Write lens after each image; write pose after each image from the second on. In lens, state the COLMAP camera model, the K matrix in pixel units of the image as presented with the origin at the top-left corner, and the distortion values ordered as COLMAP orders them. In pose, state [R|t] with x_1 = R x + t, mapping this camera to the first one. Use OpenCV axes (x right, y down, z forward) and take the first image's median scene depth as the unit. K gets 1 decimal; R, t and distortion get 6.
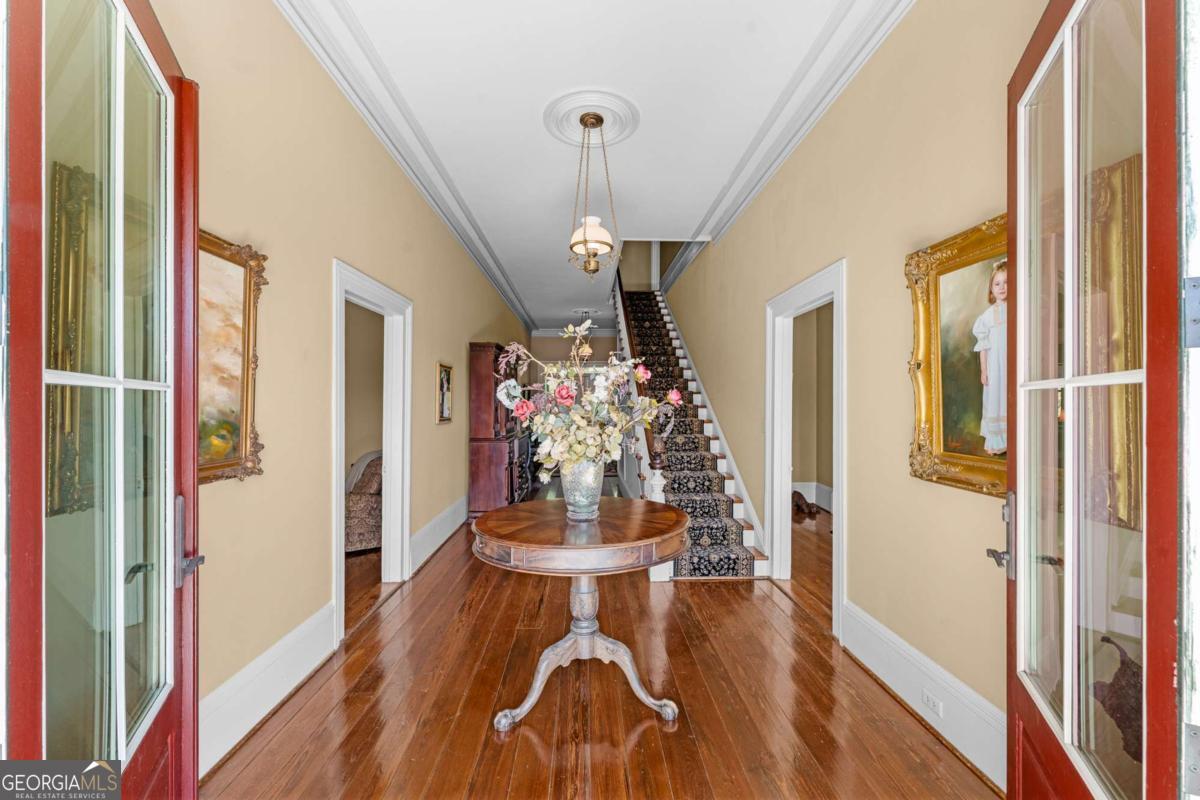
lens RADIAL K [[508.3, 0, 604.3], [0, 508.3, 394.4], [0, 0, 1]] dist [0.000002, 0.000105]
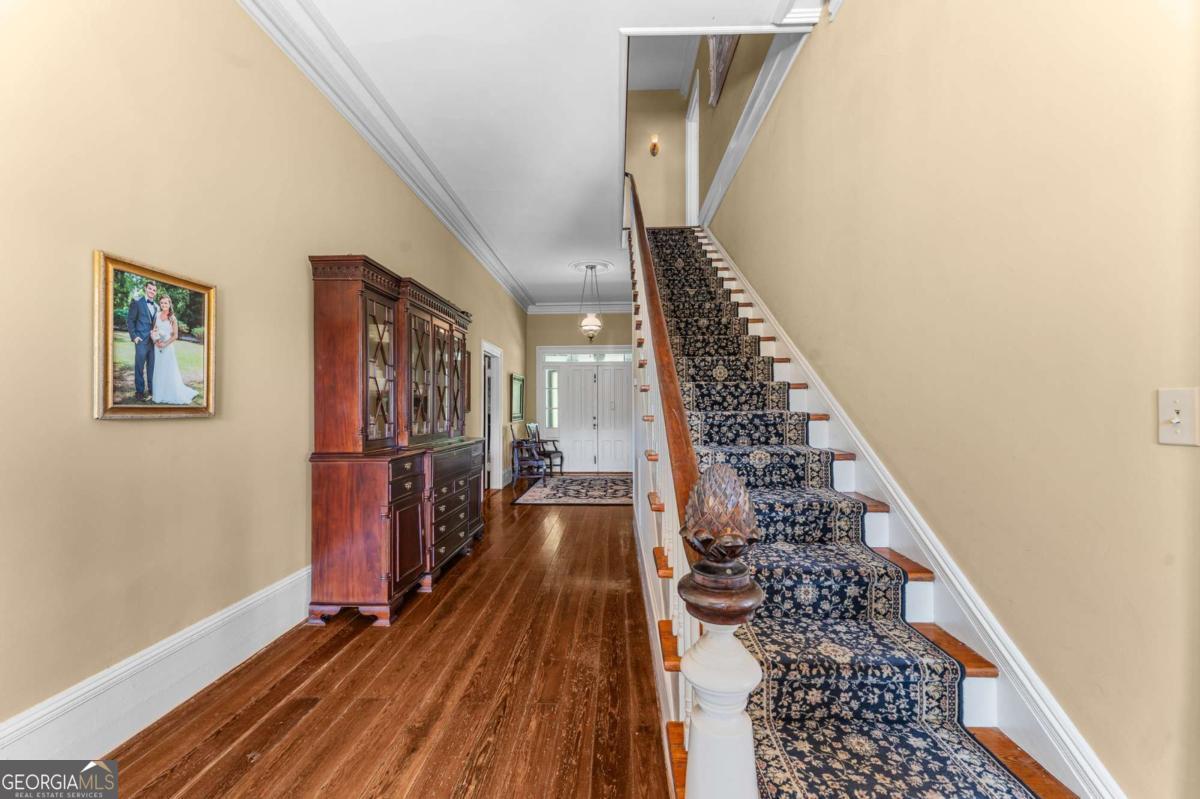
lens RADIAL K [[598.6, 0, 600.0], [0, 598.6, 399.5], [0, 0, 1]] dist [0.000769, 0.000165]
pose [[0.998617, -0.002867, -0.052489, 0.046313], [0.003224, 0.999972, 0.006705, 0.037226], [0.052468, -0.006865, 0.998599, 0.512331]]
